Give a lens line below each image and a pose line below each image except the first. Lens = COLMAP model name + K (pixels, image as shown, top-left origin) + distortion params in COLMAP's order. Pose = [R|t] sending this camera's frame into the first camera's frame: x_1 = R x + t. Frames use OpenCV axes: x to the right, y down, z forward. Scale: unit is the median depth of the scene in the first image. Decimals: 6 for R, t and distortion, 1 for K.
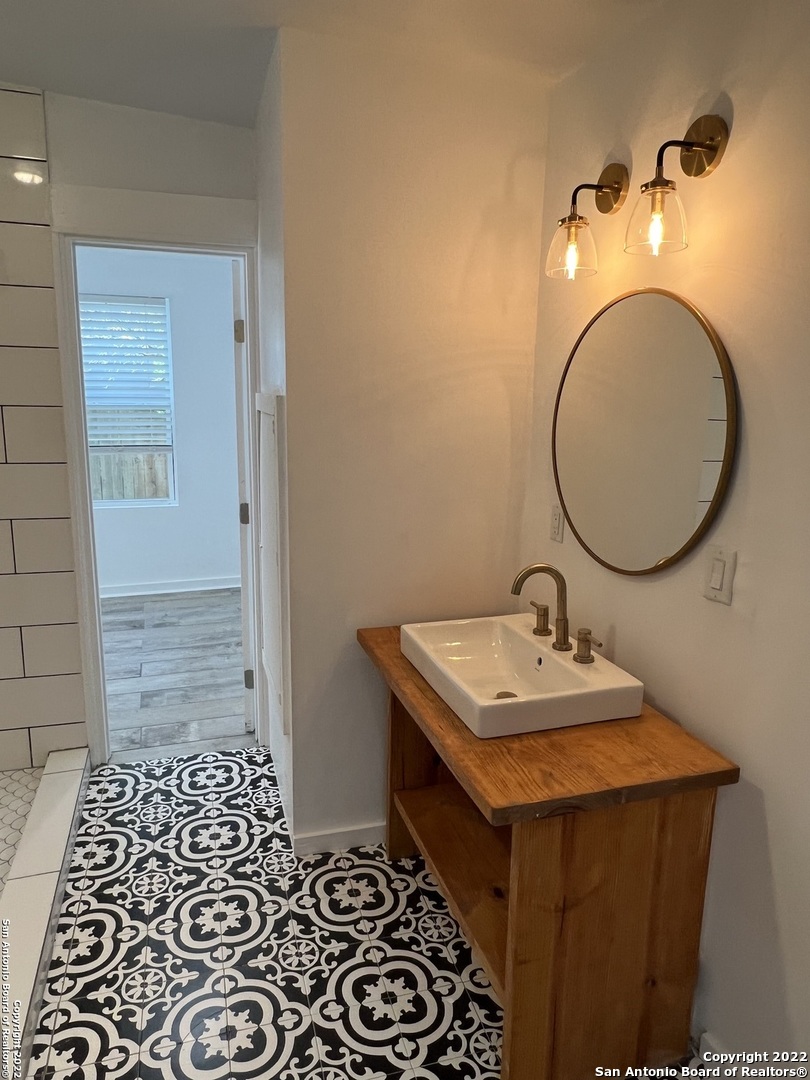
lens RADIAL K [[714.2, 0, 405.0], [0, 714.2, 540.0], [0, 0, 1]] dist [0.001749, -0.000935]
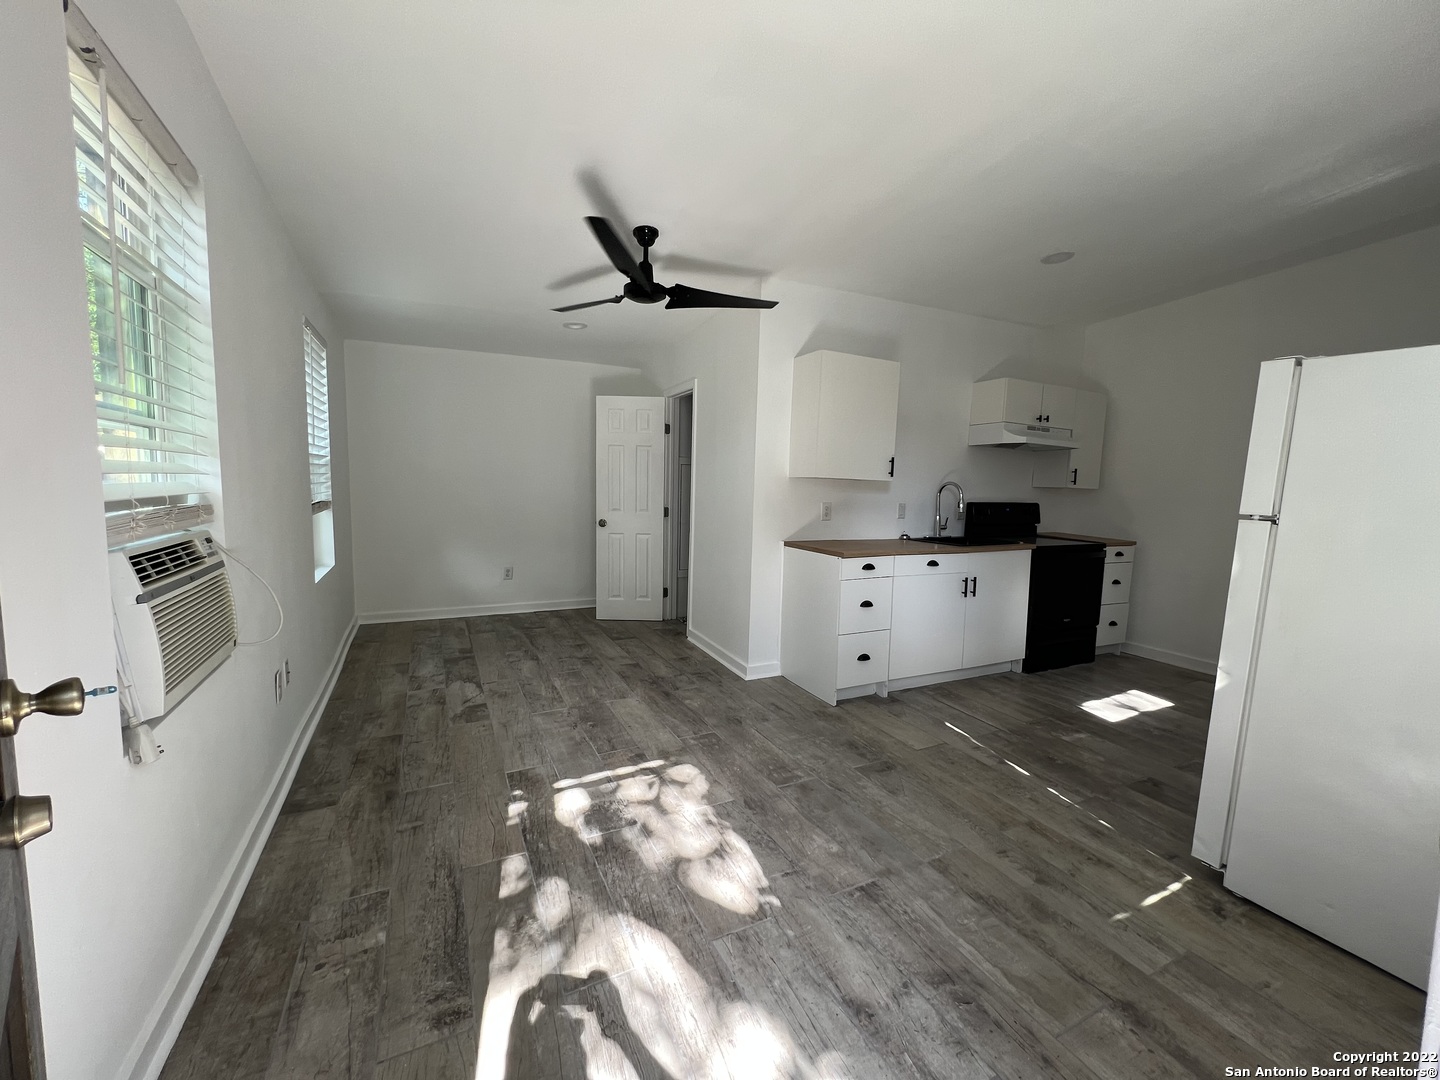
lens RADIAL K [[578.2, 0, 716.6], [0, 578.2, 538.1], [0, 0, 1]] dist [0.000156, 0.000337]
pose [[-0.156538, -0.110665, 0.981453, -1.376466], [0.171326, 0.975596, 0.137331, -0.121395], [-0.972699, 0.189646, -0.133758, 0.762470]]
